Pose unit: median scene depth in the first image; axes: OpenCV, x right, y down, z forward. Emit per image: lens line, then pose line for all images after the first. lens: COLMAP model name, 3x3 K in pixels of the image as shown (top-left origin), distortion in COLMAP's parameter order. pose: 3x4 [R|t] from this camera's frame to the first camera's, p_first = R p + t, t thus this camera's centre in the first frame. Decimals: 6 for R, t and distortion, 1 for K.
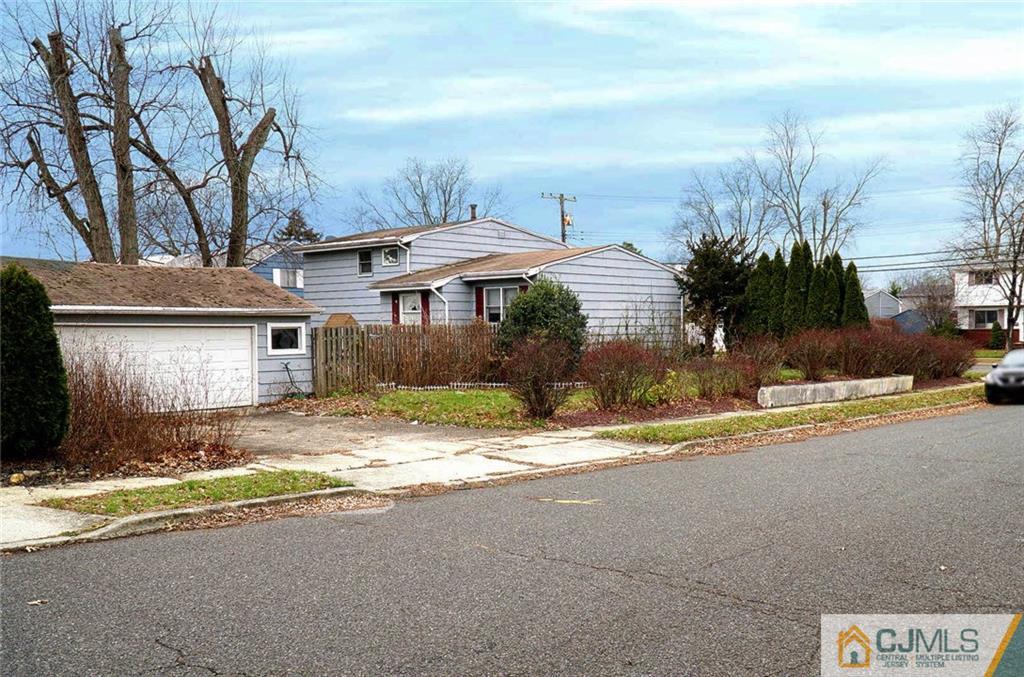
lens RADIAL K [[781.0, 0, 526.9], [0, 781.0, 361.0], [0, 0, 1]] dist [0.031192, -0.086988]
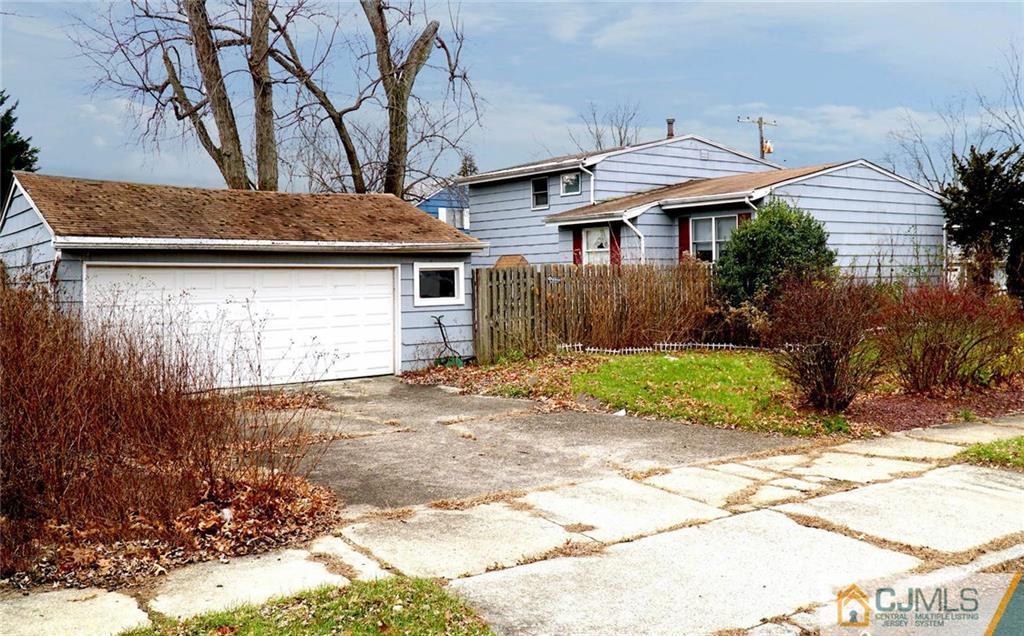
lens RADIAL K [[853.6, 0, 513.0], [0, 853.6, 318.2], [0, 0, 1]] dist [0.003860, 0.001262]
pose [[0.973102, 0.004436, -0.230334, -0.035996], [-0.002132, 0.999945, 0.010252, -0.002858], [0.230367, -0.009485, 0.973058, 0.156747]]
